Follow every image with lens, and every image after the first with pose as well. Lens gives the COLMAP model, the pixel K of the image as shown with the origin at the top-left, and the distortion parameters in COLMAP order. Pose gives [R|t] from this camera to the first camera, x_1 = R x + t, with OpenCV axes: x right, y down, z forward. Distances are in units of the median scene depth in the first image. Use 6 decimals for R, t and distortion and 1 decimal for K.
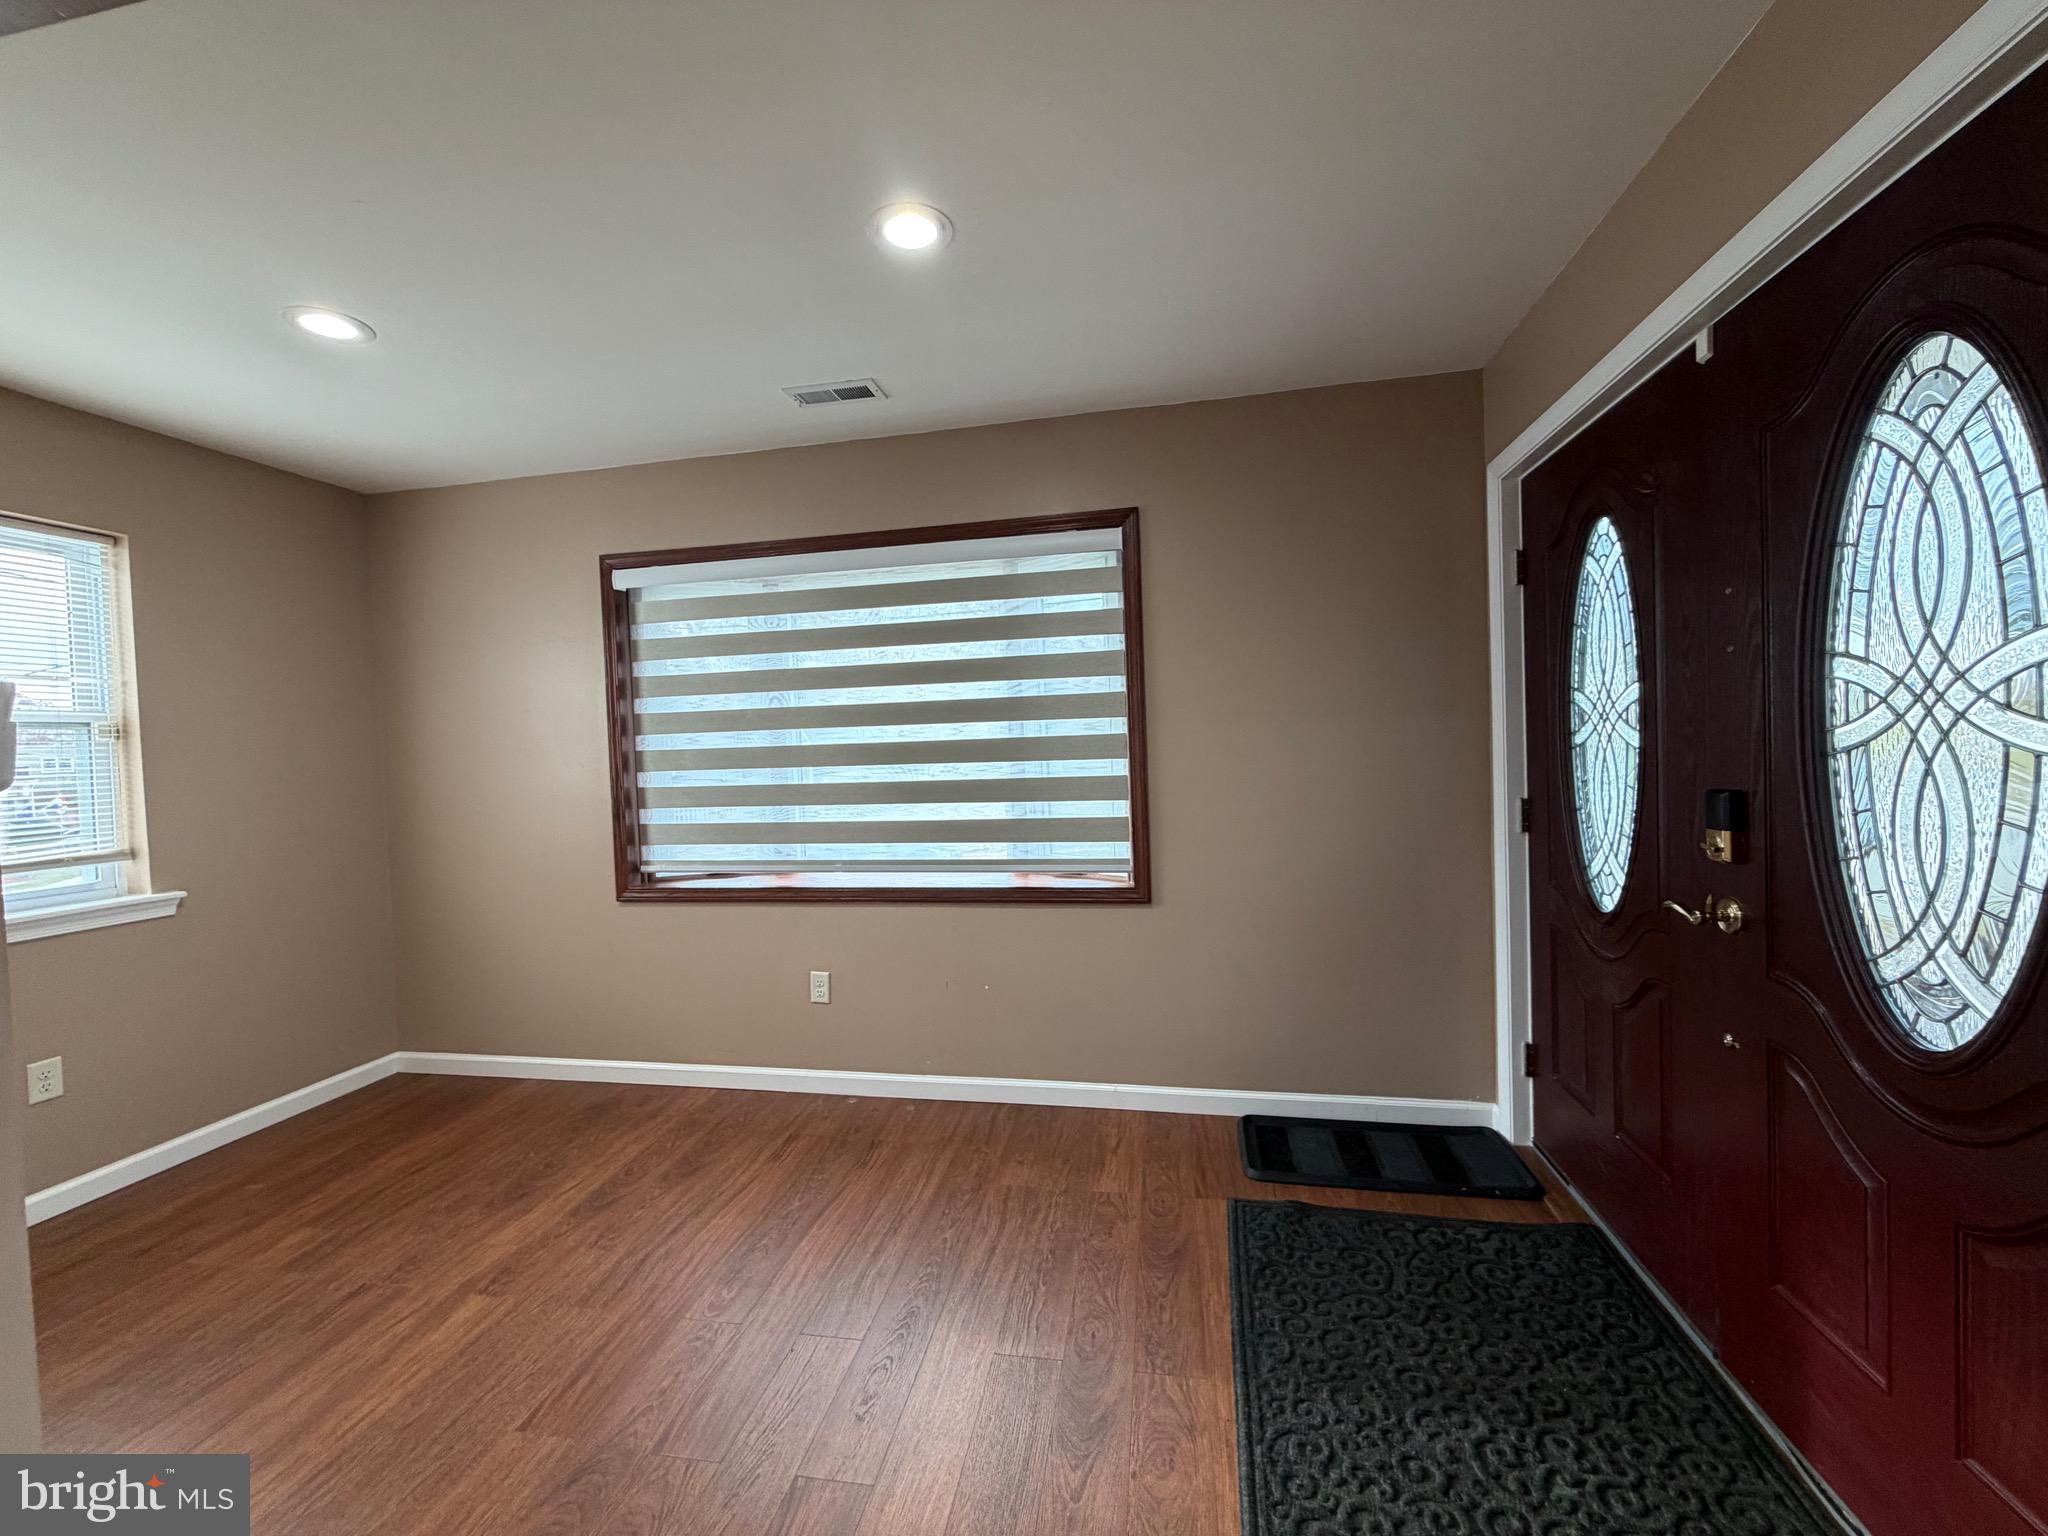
lens RADIAL K [[828.7, 0, 1020.5], [0, 828.7, 767.1], [0, 0, 1]] dist [0.006070, -0.000230]
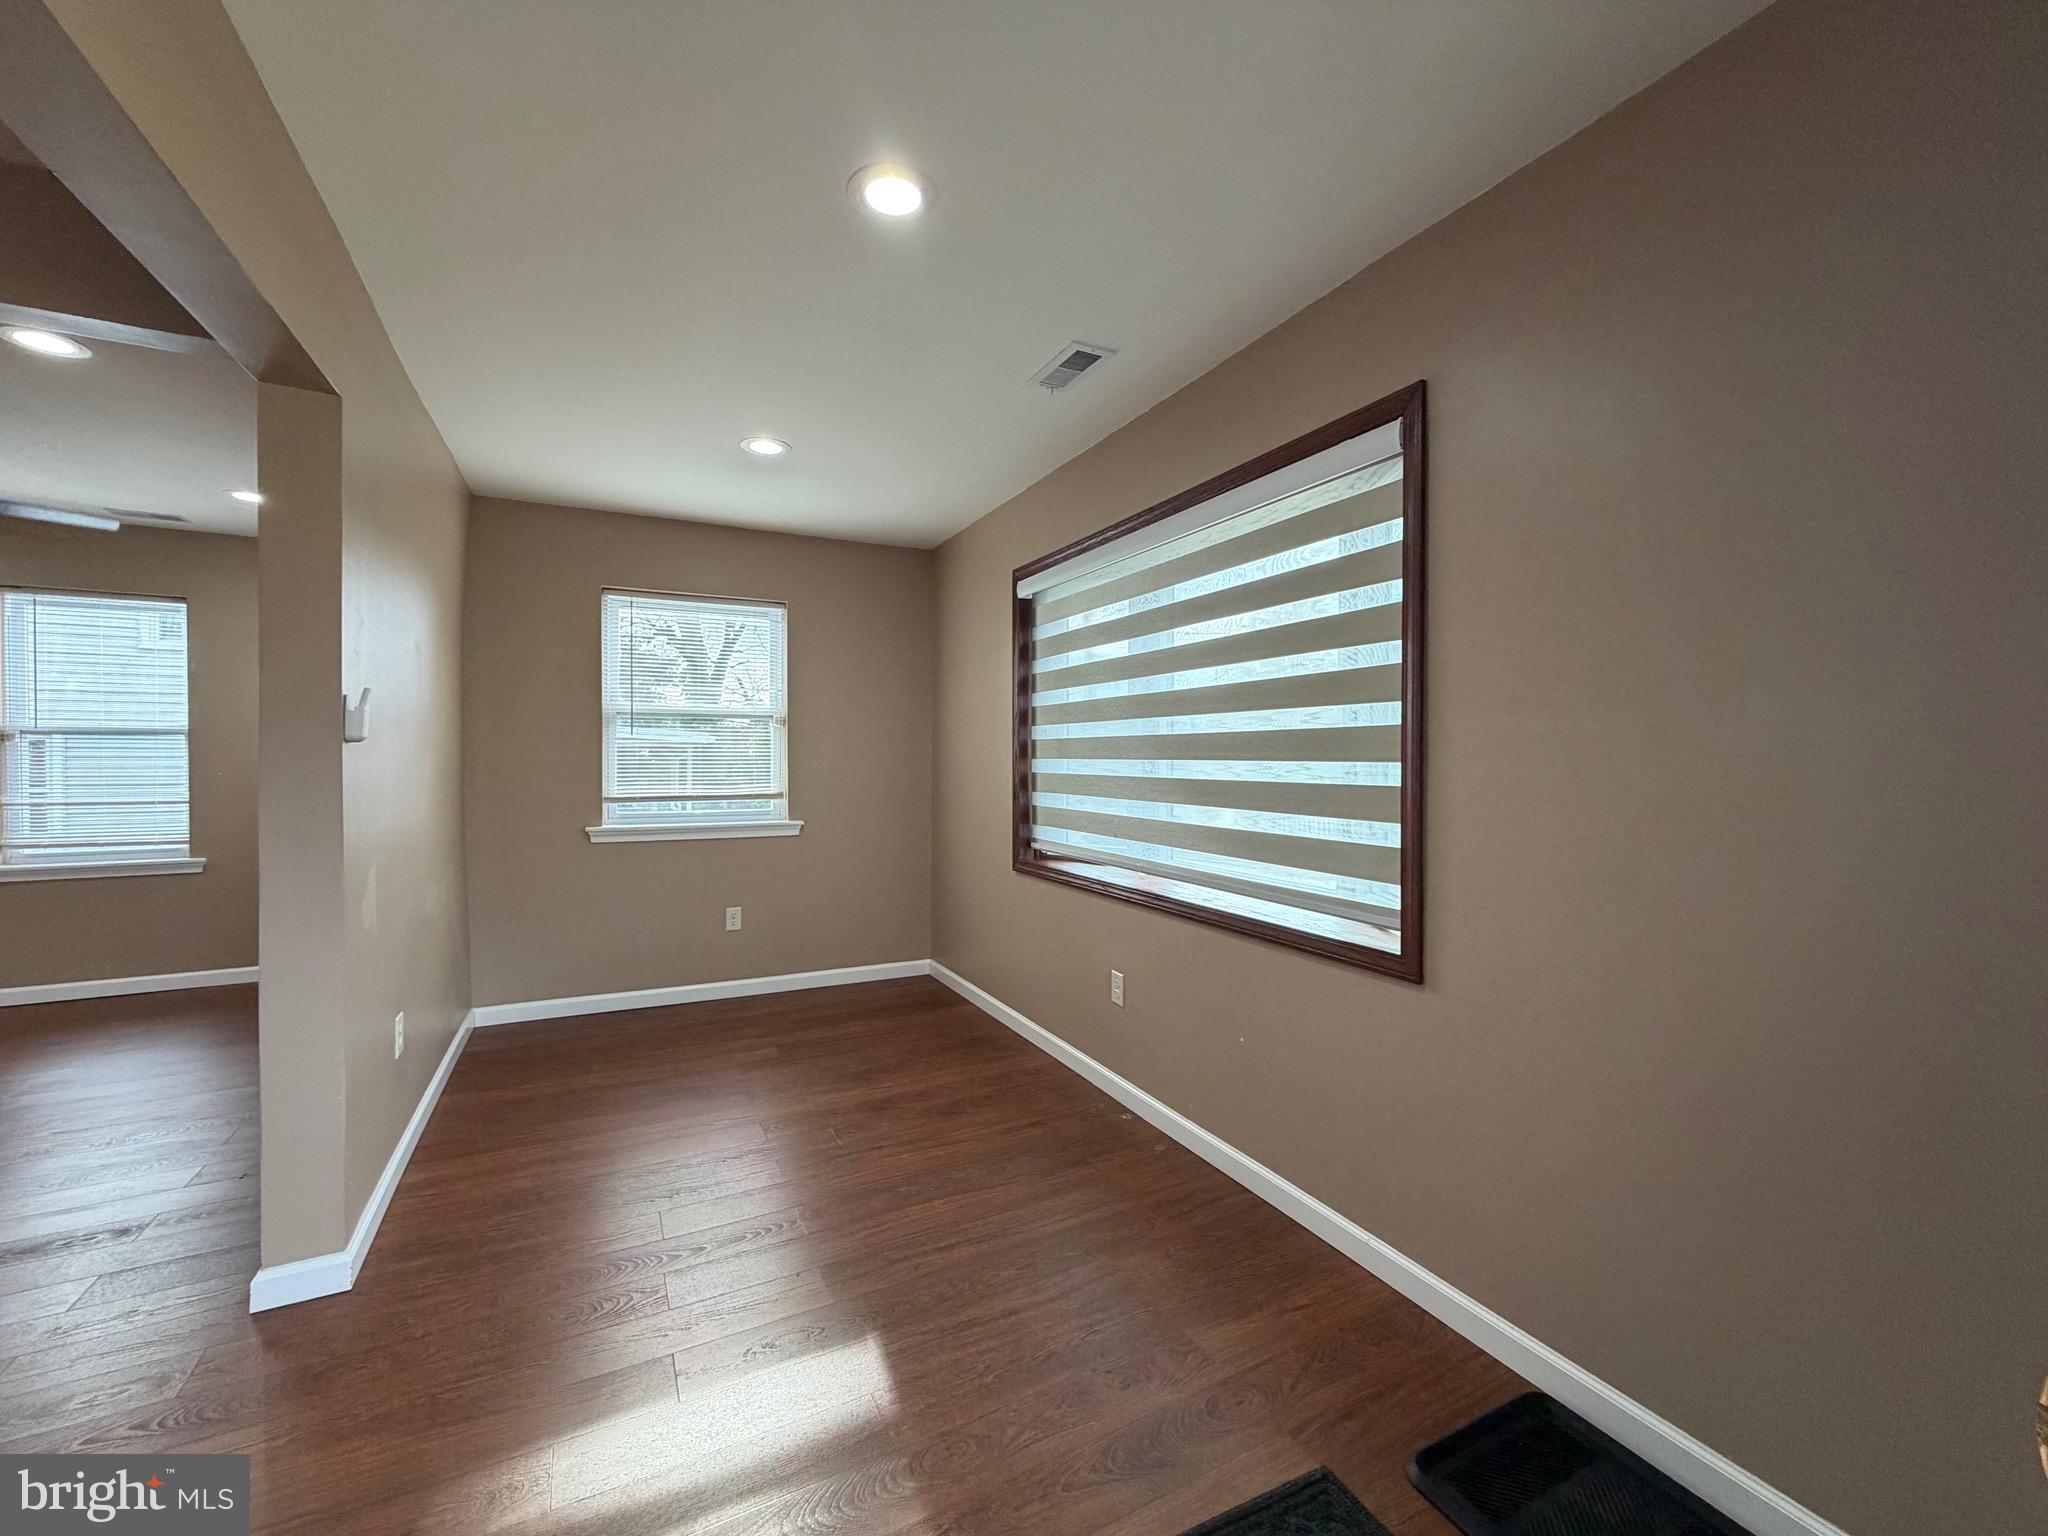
lens RADIAL K [[828.7, 0, 1020.5], [0, 828.7, 767.1], [0, 0, 1]] dist [0.006070, -0.000230]
pose [[0.608544, 0.044280, -0.792284, 0.477939], [-0.044156, 0.998784, 0.021905, -0.007230], [0.792291, 0.021654, 0.609759, 0.346663]]
